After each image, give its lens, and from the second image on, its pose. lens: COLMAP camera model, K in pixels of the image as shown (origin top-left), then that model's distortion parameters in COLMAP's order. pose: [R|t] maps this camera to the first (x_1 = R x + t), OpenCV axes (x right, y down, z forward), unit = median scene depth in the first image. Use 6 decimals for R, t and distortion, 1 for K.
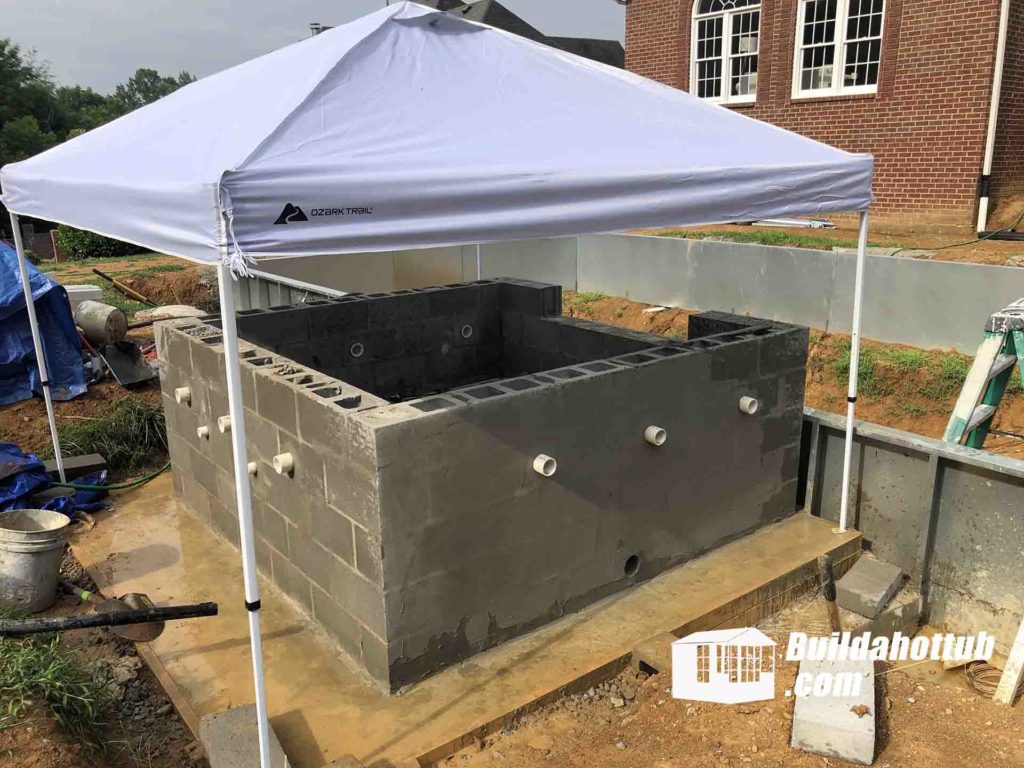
lens RADIAL K [[857.5, 0, 508.6], [0, 857.5, 368.6], [0, 0, 1]] dist [0.026745, -0.018224]
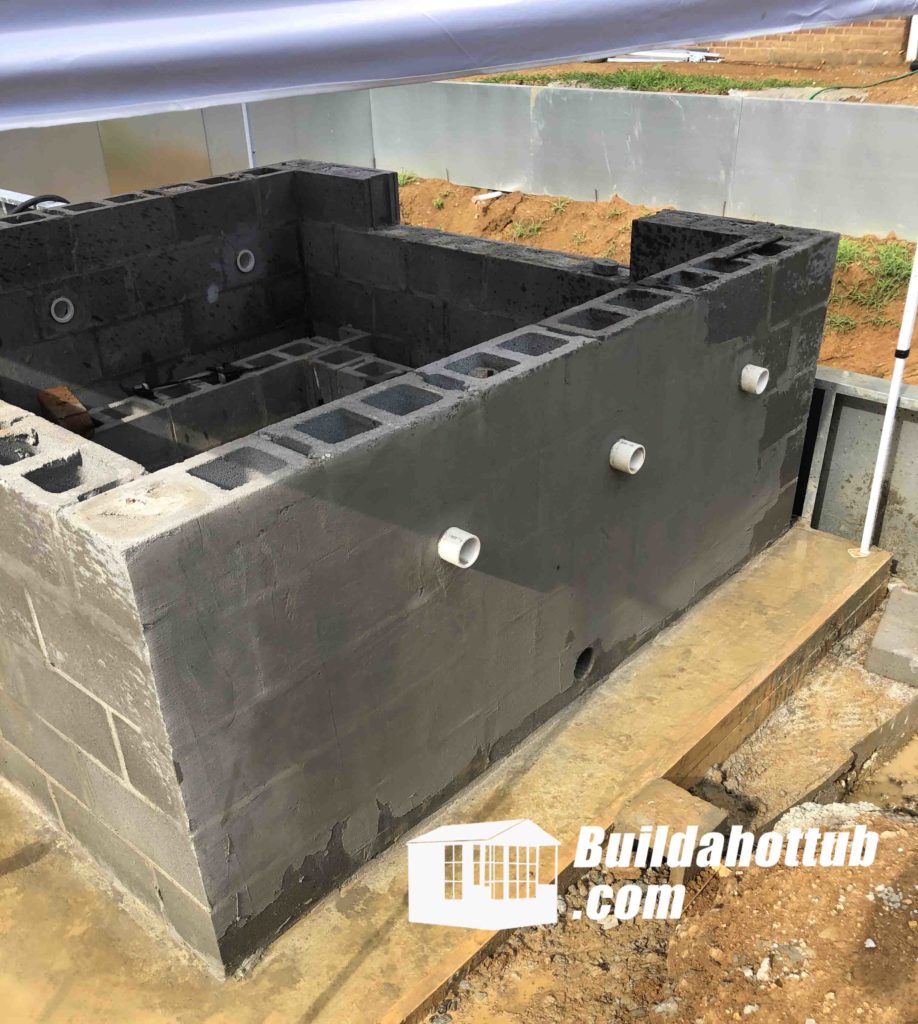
lens RADIAL K [[1023.2, 0, 462.2], [0, 1023.2, 599.2], [0, 0, 1]] dist [0.014251, 0.000000]
pose [[0.983341, -0.107887, 0.146292, -0.042623], [0.058438, 0.949722, 0.307592, -0.043171], [-0.172122, -0.293919, 0.940205, 0.310885]]
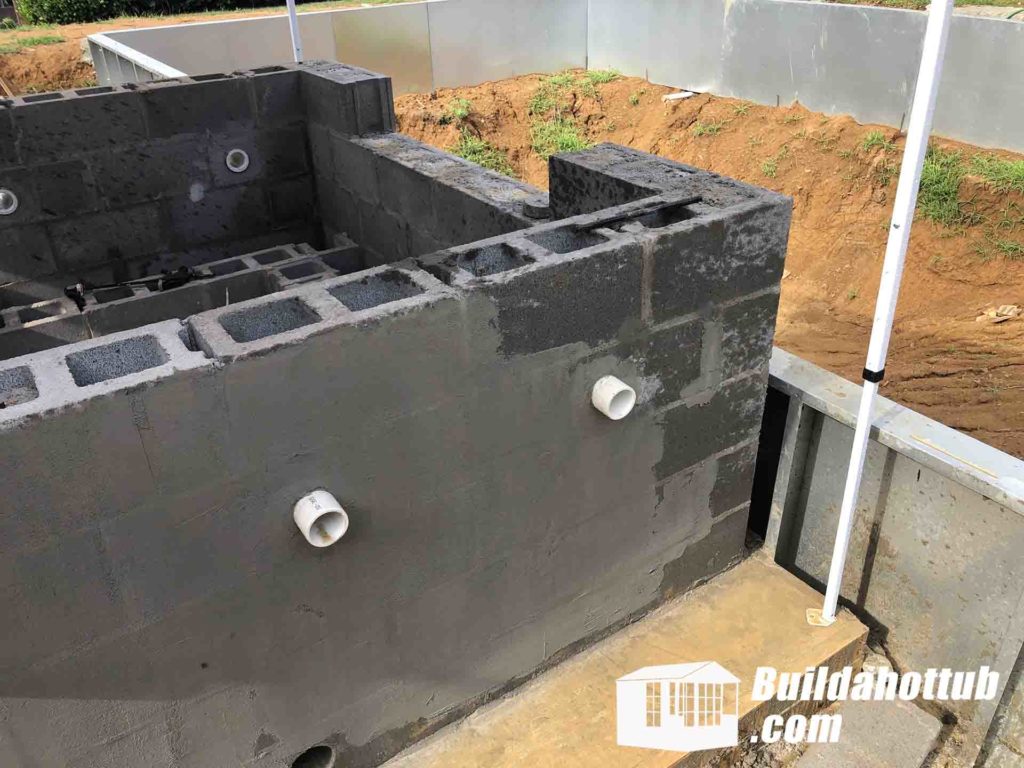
lens RADIAL K [[857.5, 0, 508.3], [0, 857.5, 378.4], [0, 0, 1]] dist [0.026745, -0.018224]
pose [[0.997260, 0.022628, -0.070436, 0.252362], [-0.003627, 0.965885, 0.258947, -0.074545], [0.073892, -0.257982, 0.963320, 0.582824]]
